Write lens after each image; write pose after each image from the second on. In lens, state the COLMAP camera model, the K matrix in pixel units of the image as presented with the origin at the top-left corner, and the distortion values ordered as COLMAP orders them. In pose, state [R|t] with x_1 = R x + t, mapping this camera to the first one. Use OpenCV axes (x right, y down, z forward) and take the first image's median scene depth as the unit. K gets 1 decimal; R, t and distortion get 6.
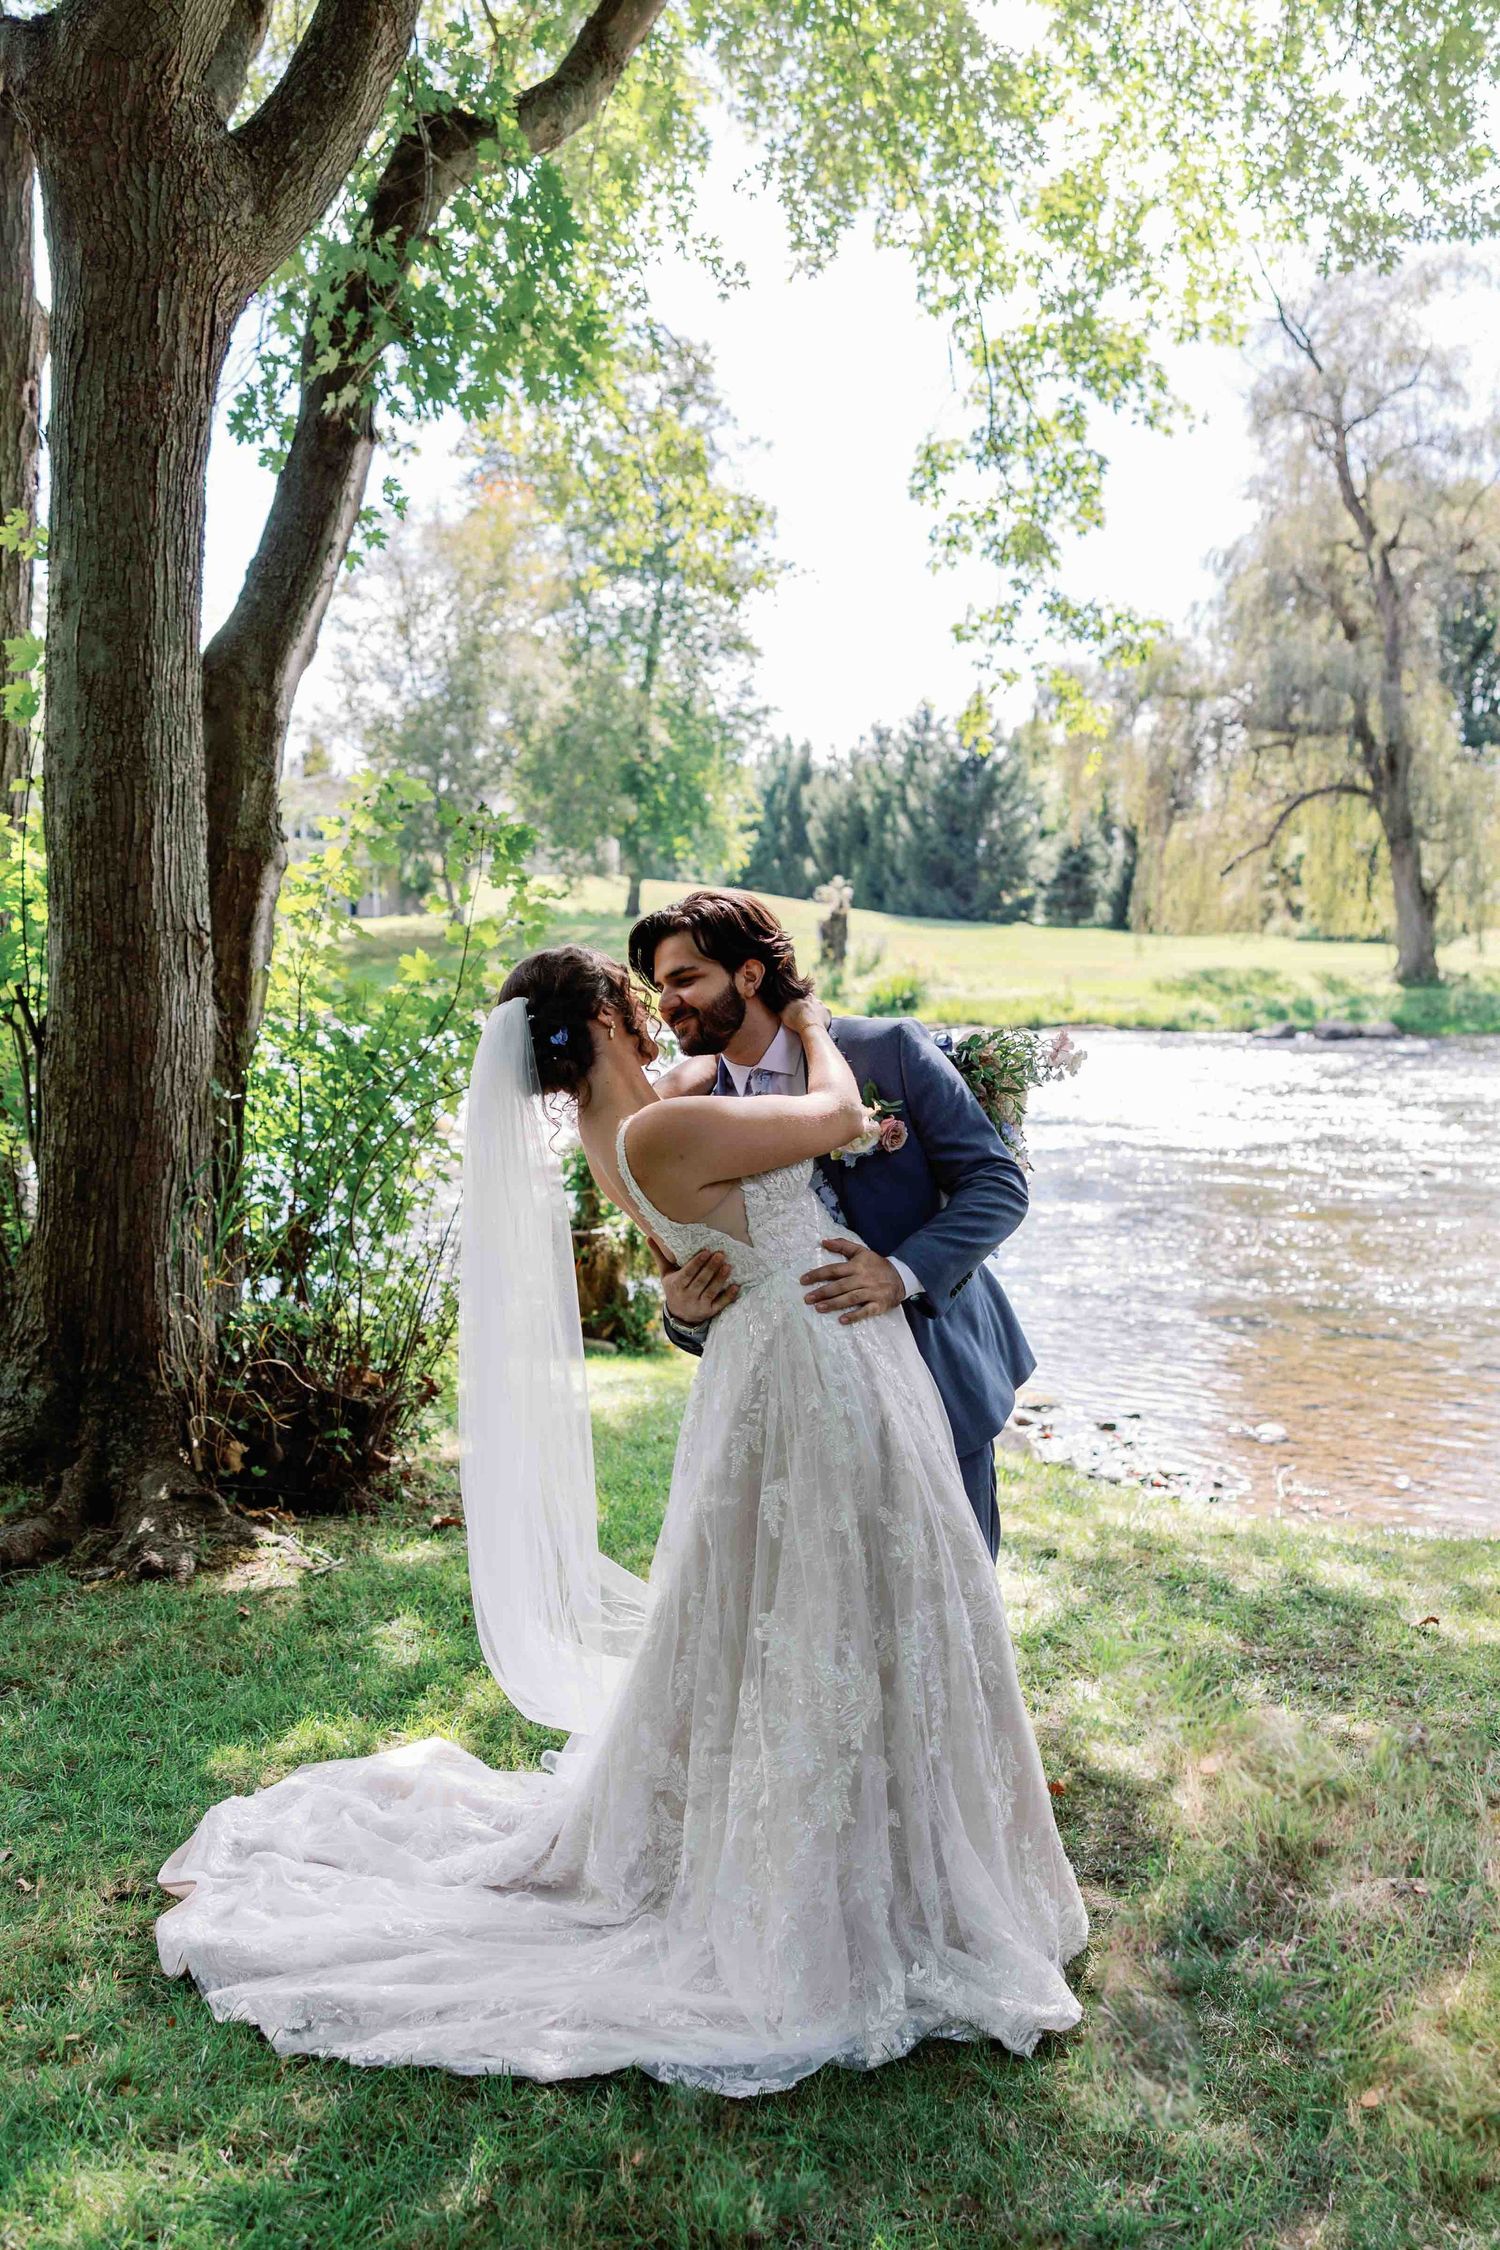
lens RADIAL K [[1989.6, 0, 806.8], [0, 1989.6, 1176.2], [0, 0, 1]] dist [-0.000897, 0.003221]
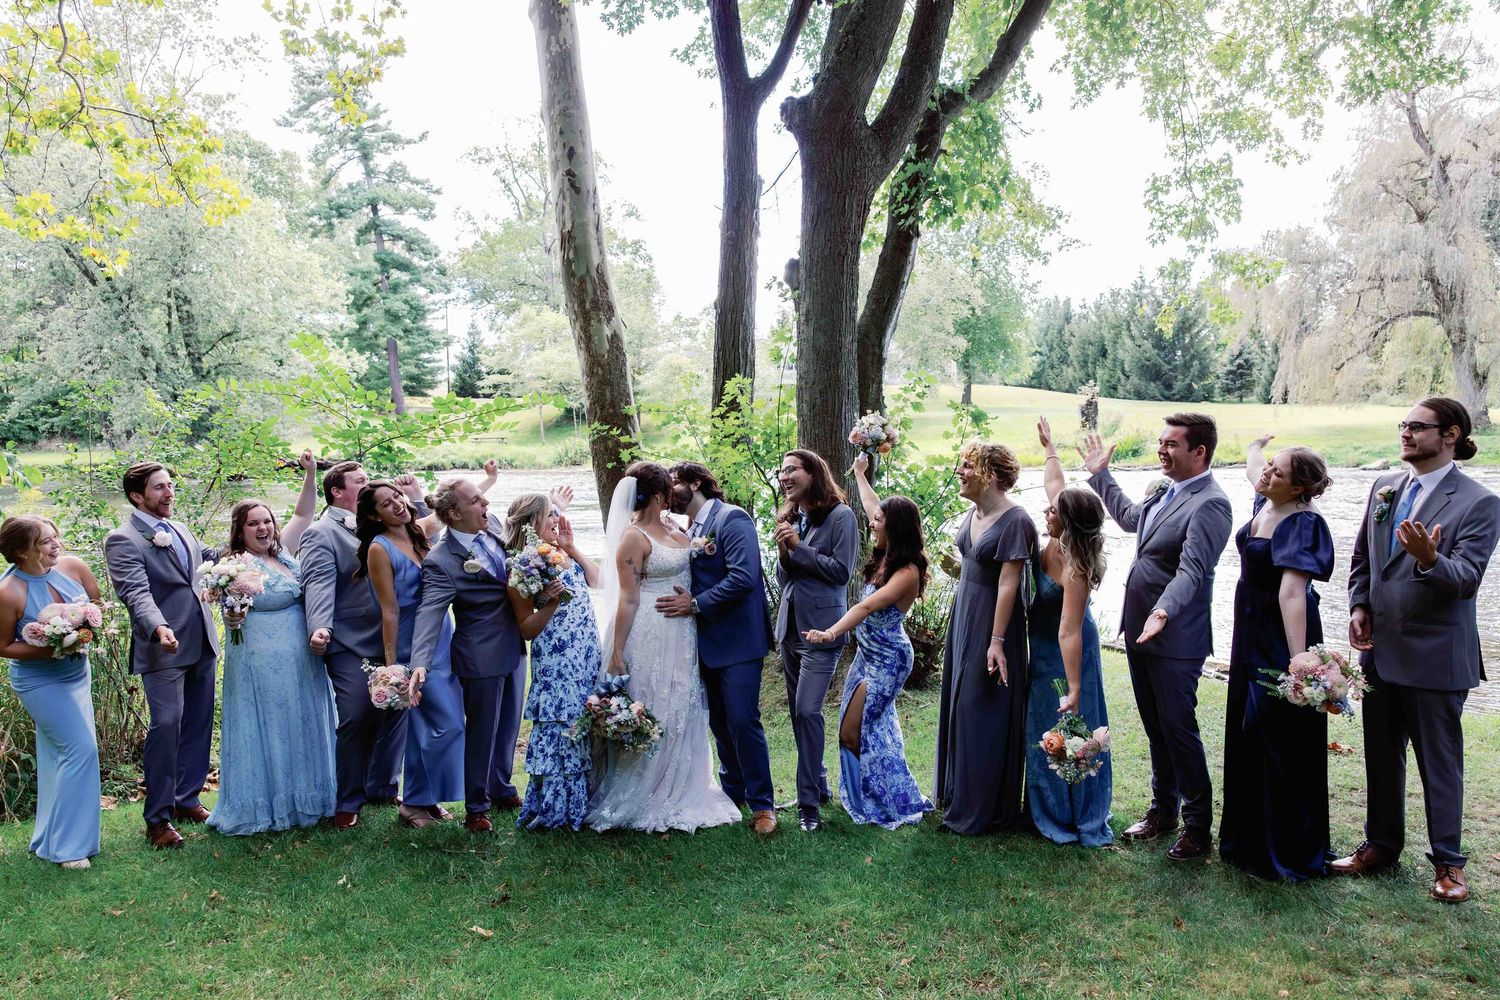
lens RADIAL K [[1169.5, 0, 750.0], [0, 1169.5, 500.0], [0, 0, 1]] dist [-0.000753, 0.003219]
pose [[0.965042, -0.014291, -0.261706, -0.028143], [0.001622, 0.998819, -0.048560, 0.005073], [0.262091, 0.046438, 0.963925, -0.201938]]
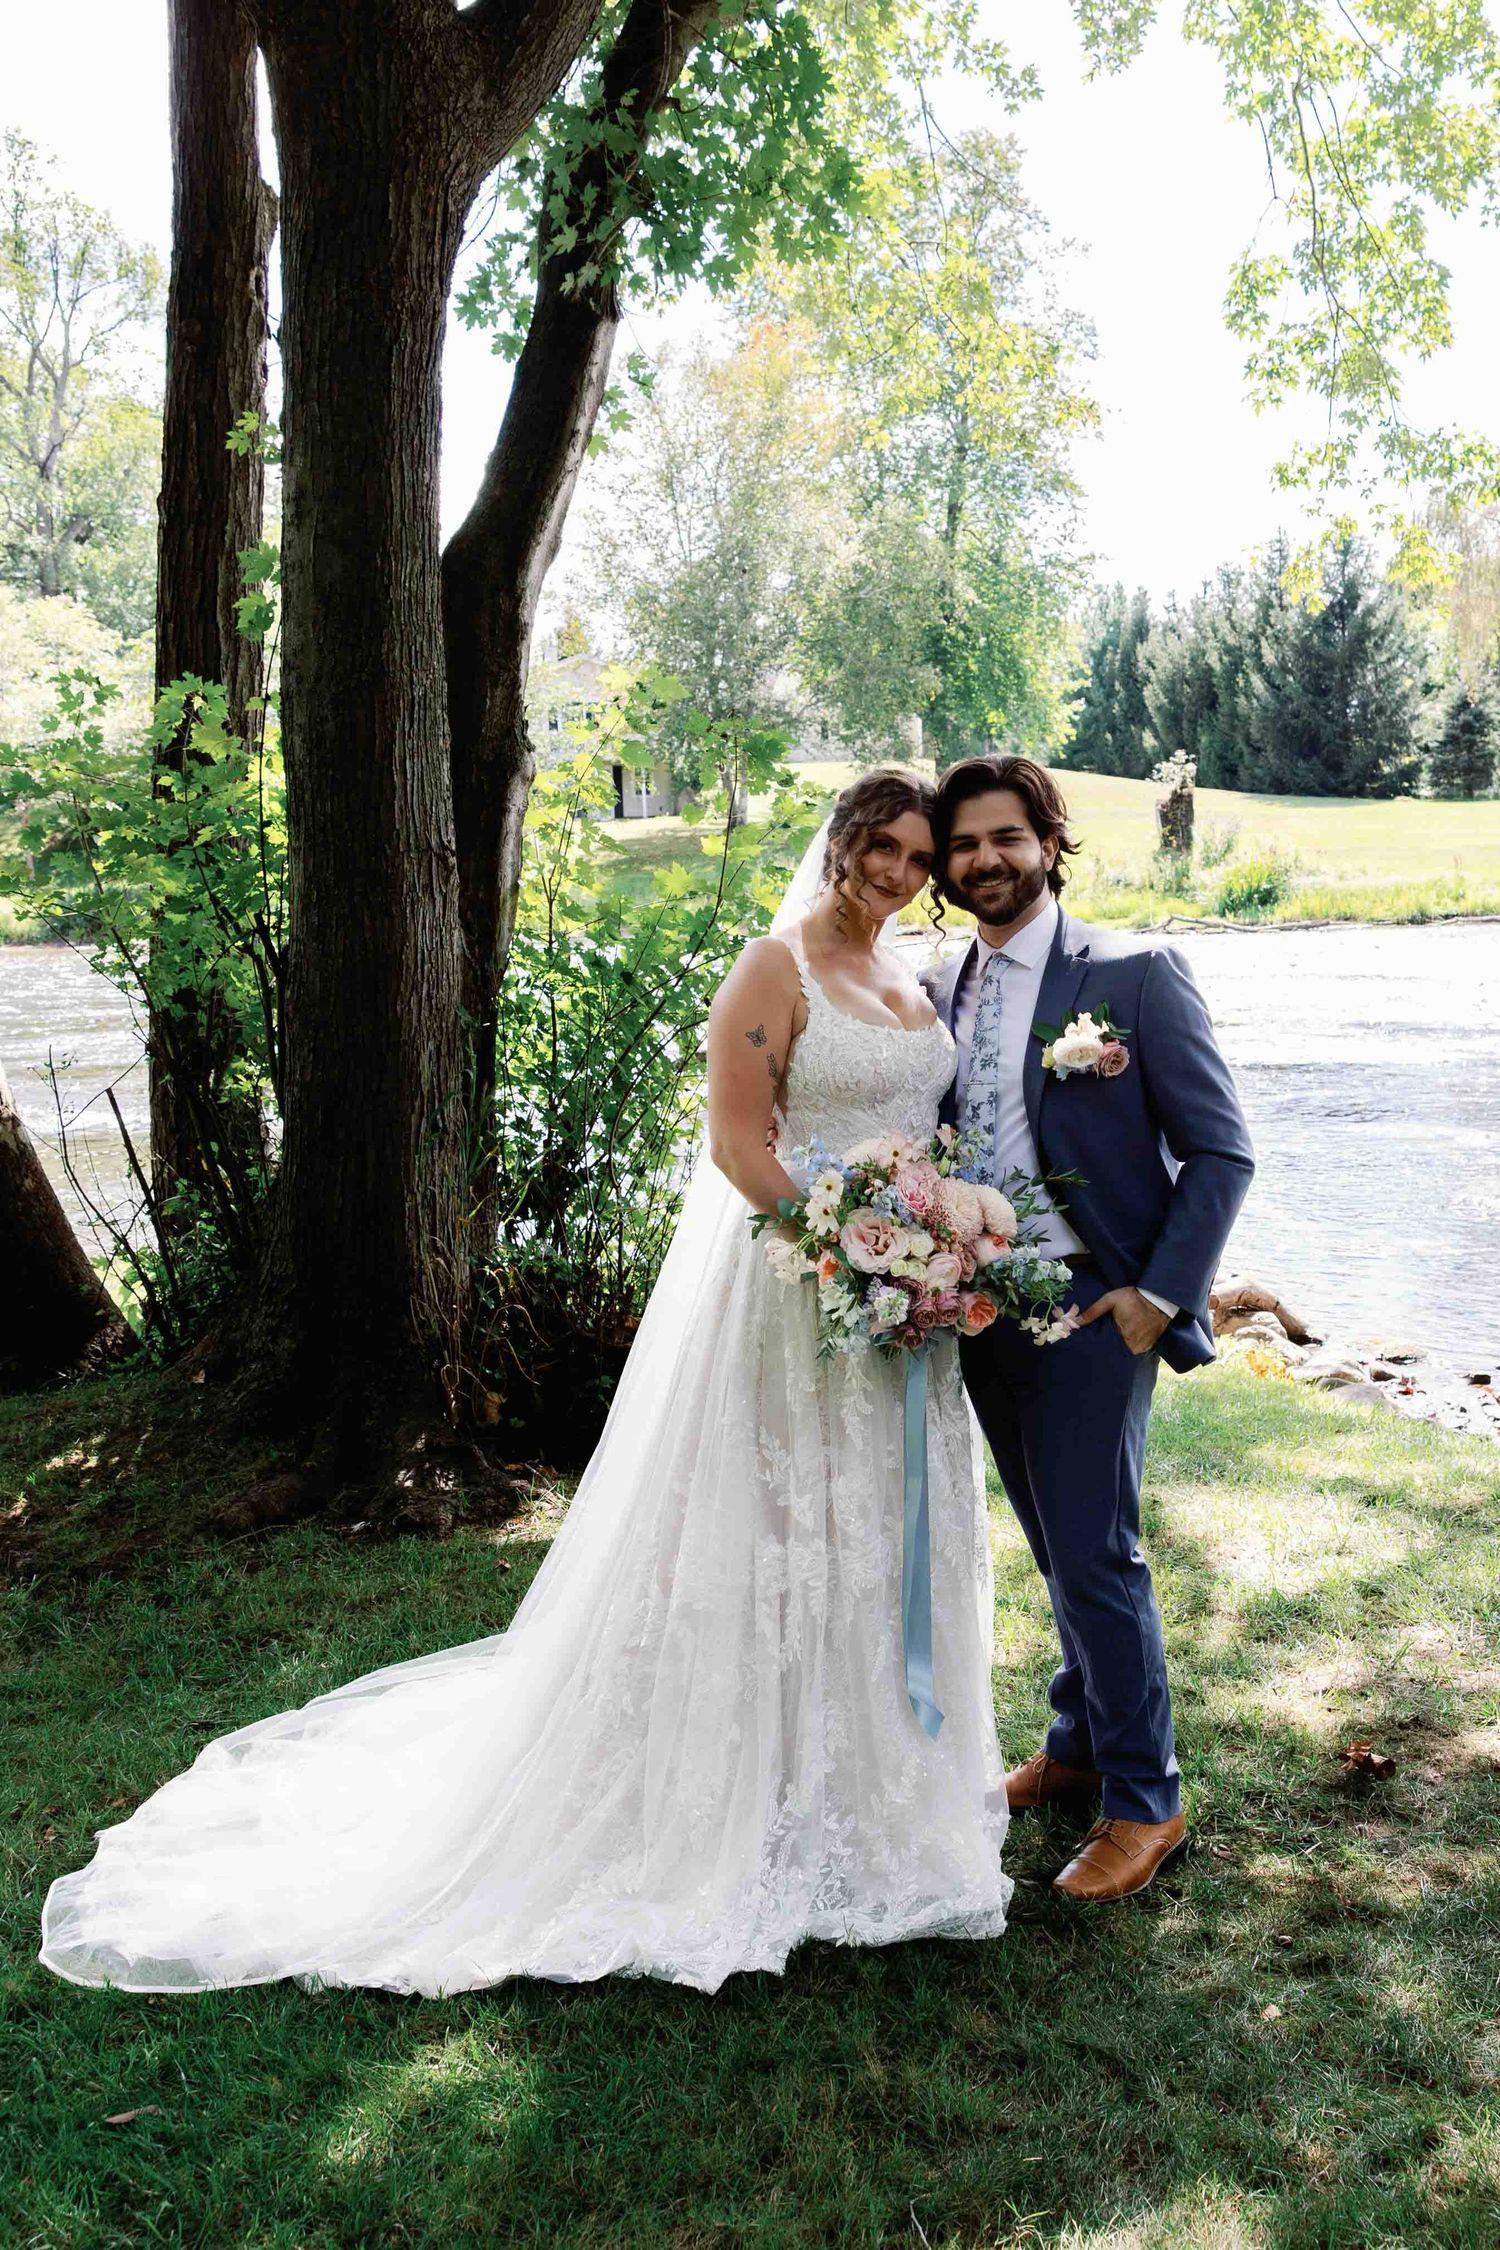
lens RADIAL K [[2365.5, 0, 946.8], [0, 2365.5, 1058.4], [0, 0, 1]] dist [-0.010475, 0.017294]
pose [[0.995698, -0.026895, -0.088669, 0.013834], [0.025010, 0.999438, -0.022302, 0.003012], [0.089219, 0.019988, 0.995811, -0.044772]]
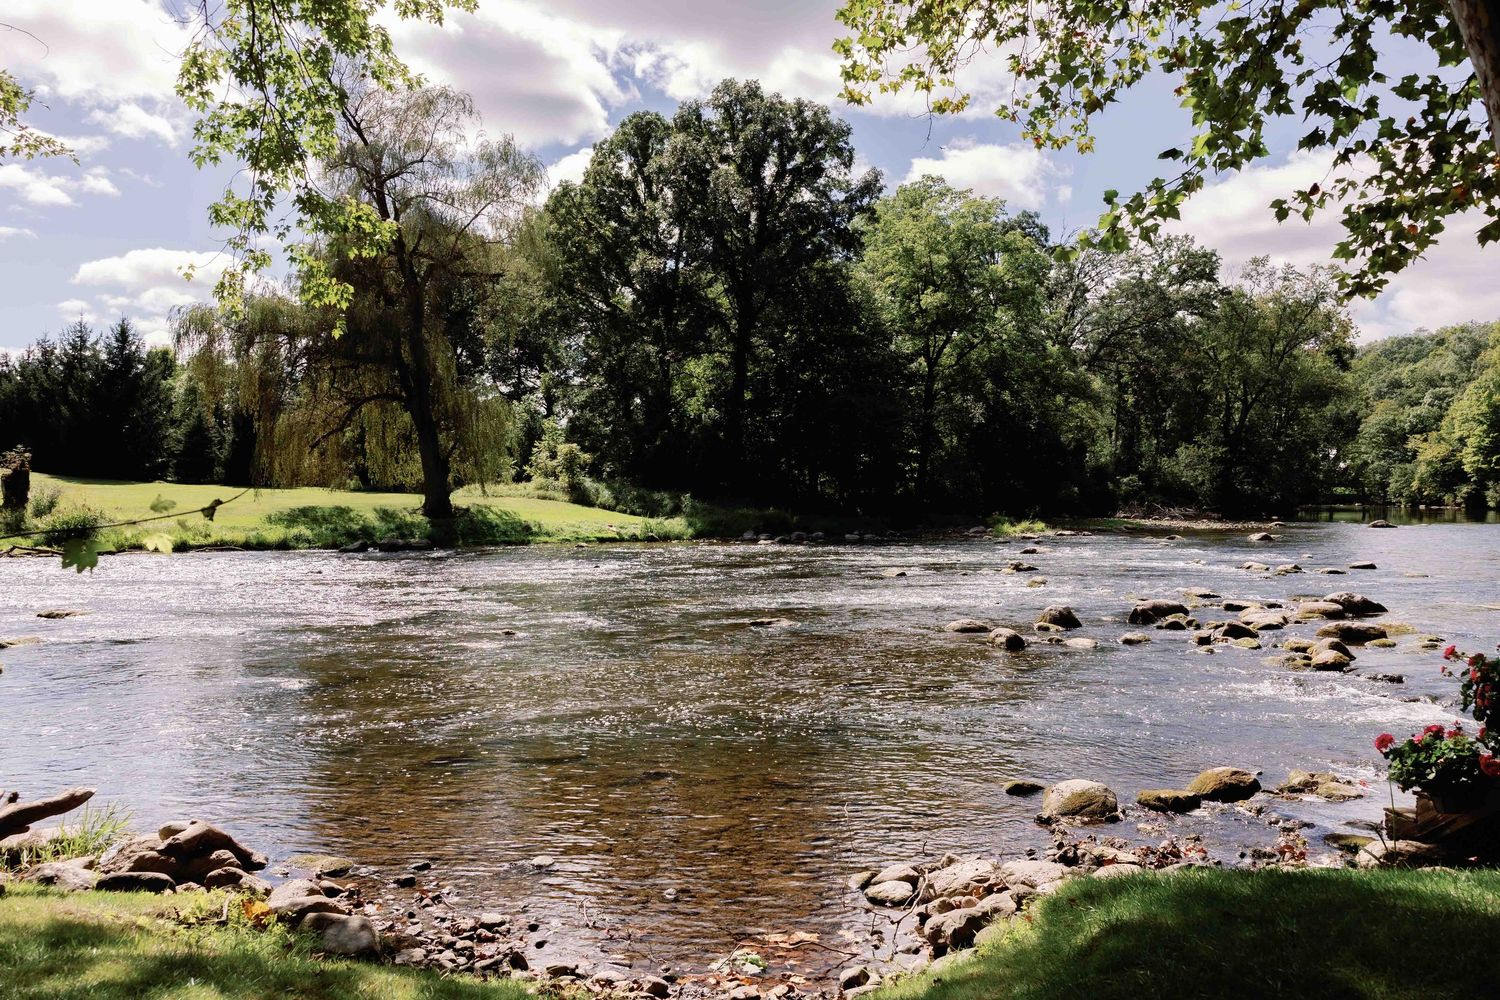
lens RADIAL K [[1169.5, 0, 750.0], [0, 1169.5, 500.0], [0, 0, 1]] dist [-0.000753, 0.003219]
pose [[0.833989, -0.006240, 0.551745, -0.049892], [0.068064, 0.993463, -0.091647, -0.016537], [-0.547566, 0.113987, 0.828962, 0.277577]]
